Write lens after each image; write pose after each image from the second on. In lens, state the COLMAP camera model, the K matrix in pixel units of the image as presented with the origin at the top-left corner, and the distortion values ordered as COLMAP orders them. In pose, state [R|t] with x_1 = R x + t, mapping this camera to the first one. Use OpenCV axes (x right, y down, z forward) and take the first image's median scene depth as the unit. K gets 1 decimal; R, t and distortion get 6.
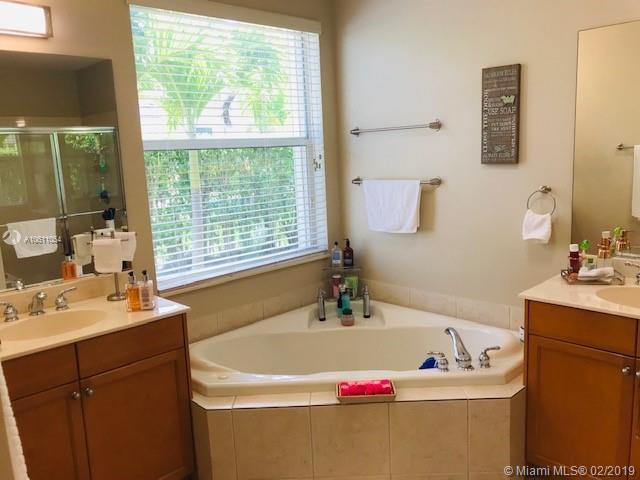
lens RADIAL K [[523.2, 0, 317.4], [0, 523.2, 240.9], [0, 0, 1]] dist [0.036470, -0.065081]
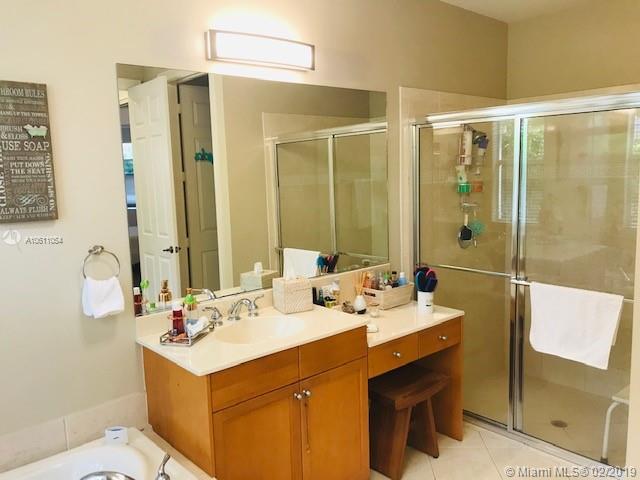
lens RADIAL K [[523.2, 0, 320.1], [0, 523.2, 243.0], [0, 0, 1]] dist [0.036470, -0.065081]
pose [[0.028599, -0.087600, 0.995745, -0.331075], [0.194262, 0.977647, 0.080428, -0.101490], [-0.980533, 0.191135, 0.044977, 0.604891]]
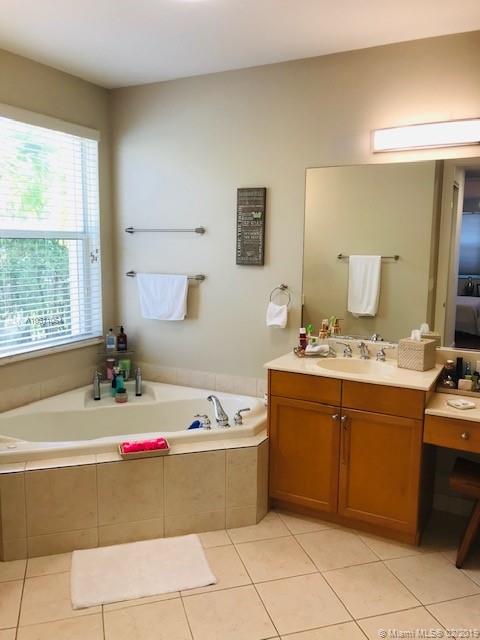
lens RADIAL K [[523.2, 0, 244.3], [0, 523.2, 325.8], [0, 0, 1]] dist [0.036470, -0.065081]
pose [[0.948279, 0.010361, 0.317268, -0.062541], [-0.003690, 0.999759, -0.021622, 0.025479], [-0.317416, 0.019333, 0.948089, -0.180563]]
